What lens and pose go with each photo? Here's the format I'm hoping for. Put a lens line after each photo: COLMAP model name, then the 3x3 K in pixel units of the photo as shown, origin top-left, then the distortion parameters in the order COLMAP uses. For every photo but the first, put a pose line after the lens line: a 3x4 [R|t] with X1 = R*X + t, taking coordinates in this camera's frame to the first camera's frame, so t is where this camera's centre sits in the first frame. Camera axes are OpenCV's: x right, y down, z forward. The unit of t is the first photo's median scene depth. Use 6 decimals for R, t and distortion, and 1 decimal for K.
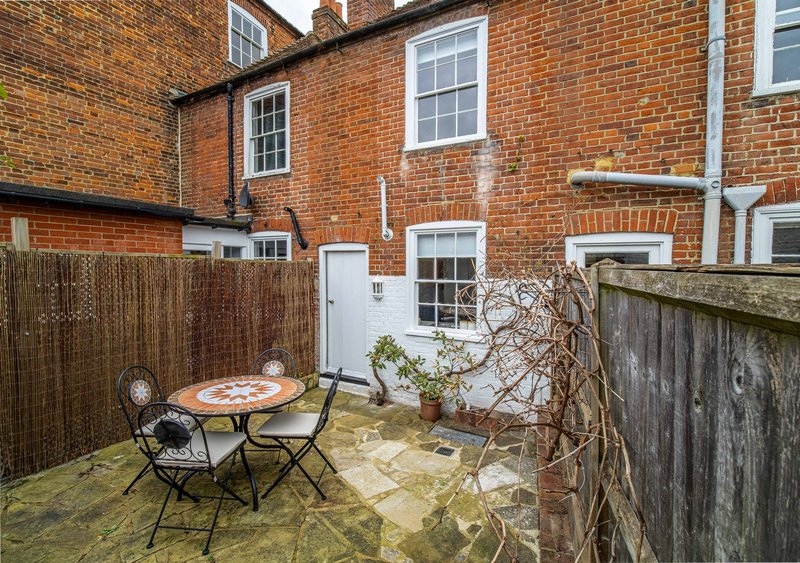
lens RADIAL K [[366.6, 0, 399.7], [0, 366.6, 277.8], [0, 0, 1]] dist [-0.017406, 0.001532]
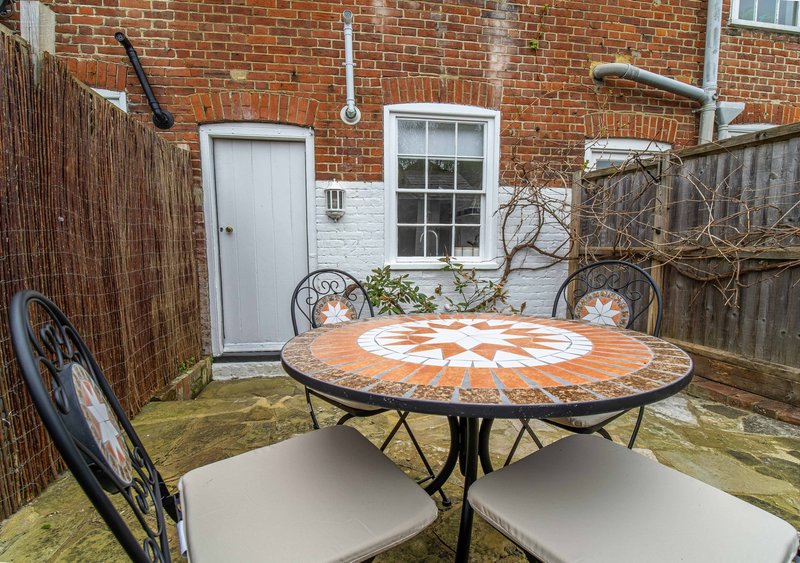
lens RADIAL K [[384.5, 0, 401.4], [0, 384.5, 284.9], [0, 0, 1]] dist [-0.017778, -0.001491]
pose [[0.798483, -0.063613, 0.598647, -0.409305], [0.021544, 0.996784, 0.077184, 0.136038], [-0.601631, -0.048733, 0.797286, 0.439314]]
